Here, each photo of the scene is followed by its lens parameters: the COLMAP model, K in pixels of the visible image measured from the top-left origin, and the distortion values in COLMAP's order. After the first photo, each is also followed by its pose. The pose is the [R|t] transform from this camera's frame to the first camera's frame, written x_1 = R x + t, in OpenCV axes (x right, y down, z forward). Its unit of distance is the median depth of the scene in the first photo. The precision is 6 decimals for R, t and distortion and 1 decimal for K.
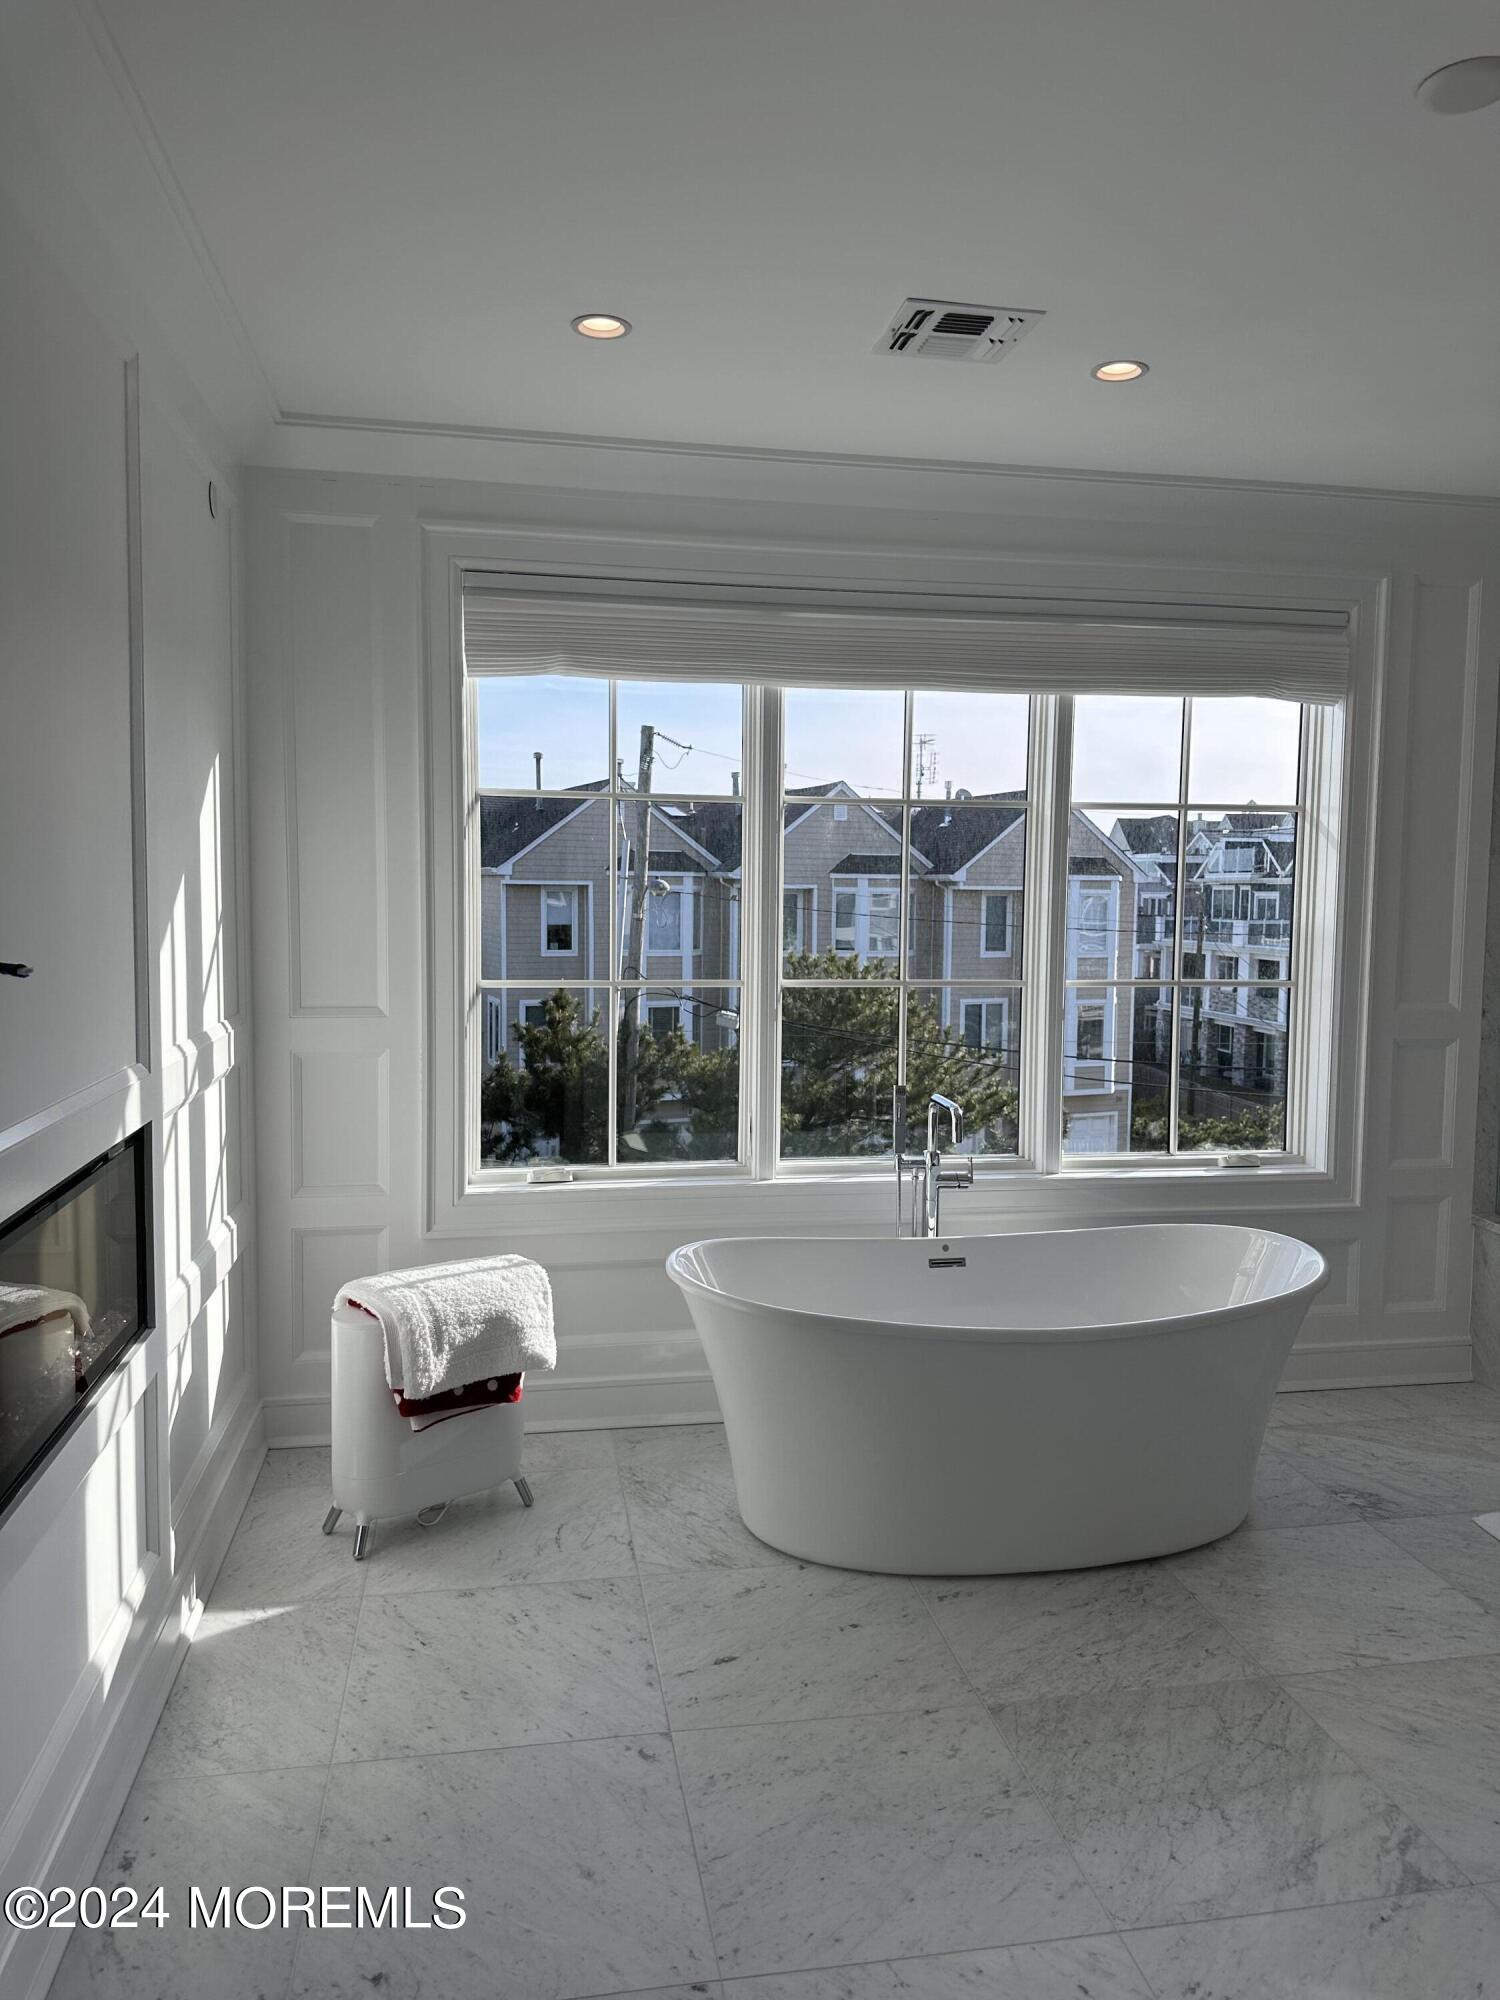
lens RADIAL K [[1417.8, 0, 750.0], [0, 1417.8, 1000.0], [0, 0, 1]] dist [0.083078, -0.099497]
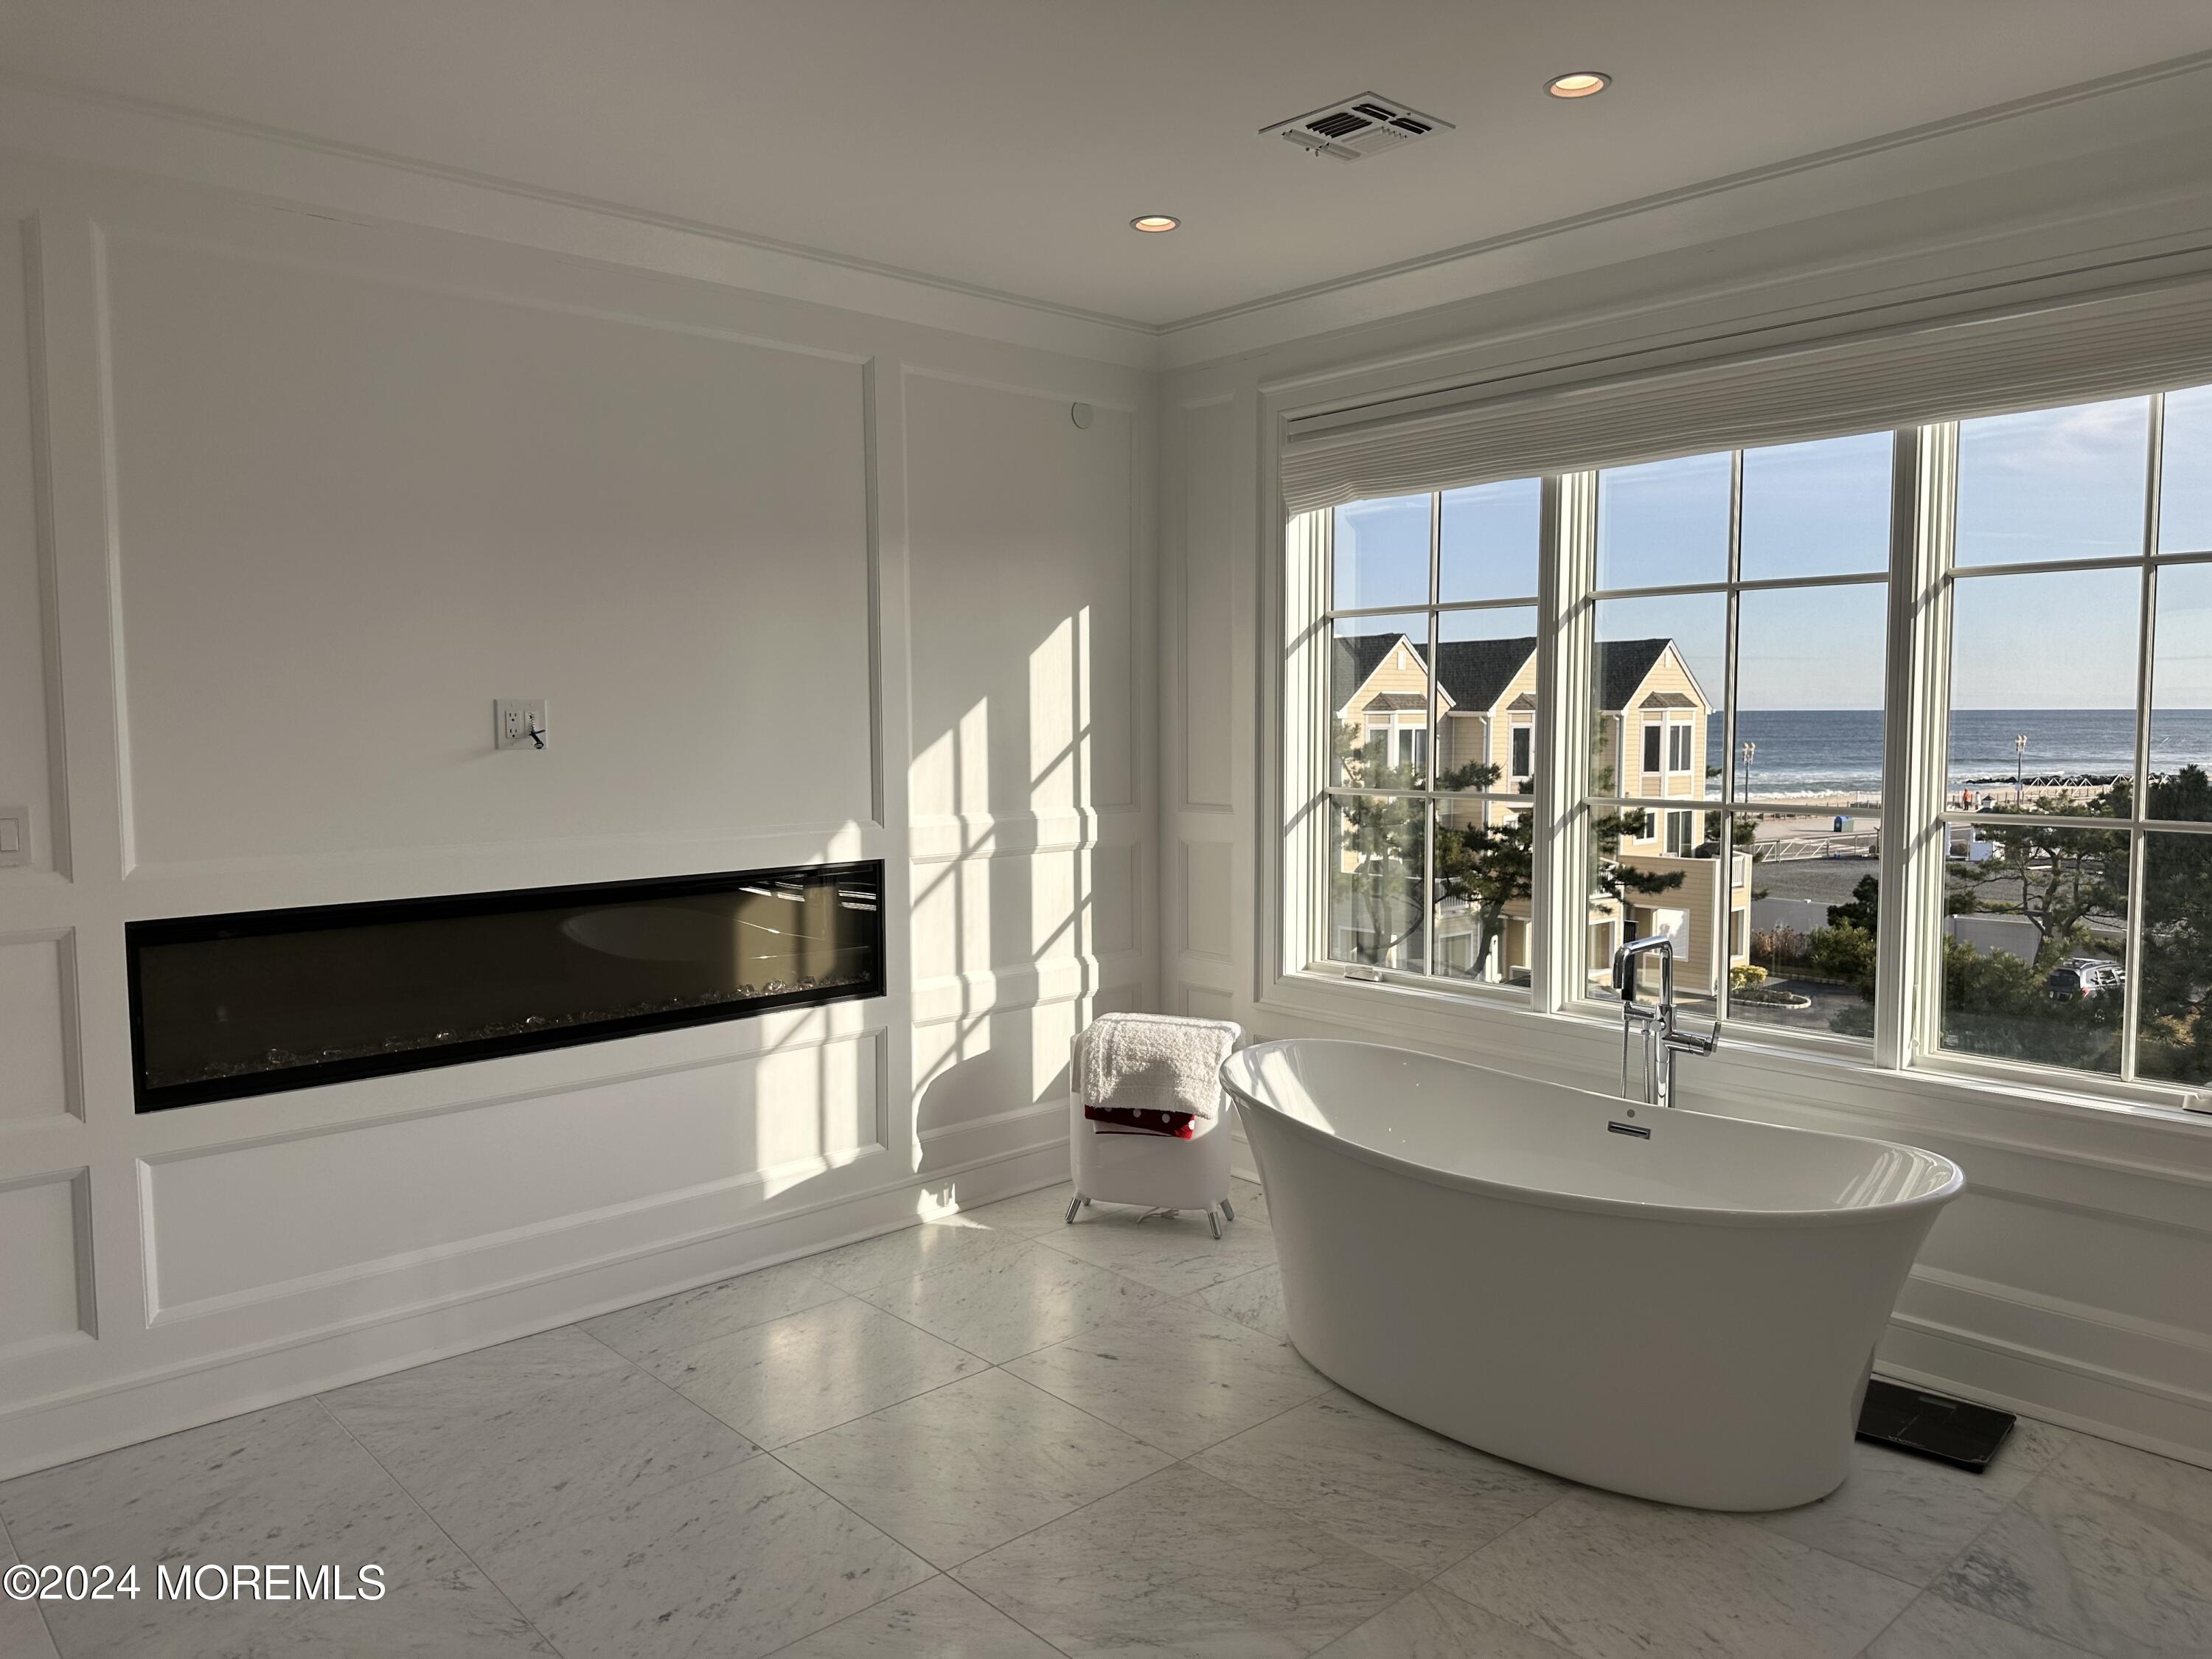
lens RADIAL K [[1568.1, 0, 1107.0], [0, 1568.1, 826.0], [0, 0, 1]] dist [0.083078, -0.099497]
pose [[0.532885, 0.054513, -0.844430, 0.903889], [-0.058551, 0.997906, 0.027472, -0.007260], [0.844159, 0.034803, 0.534961, 0.252364]]
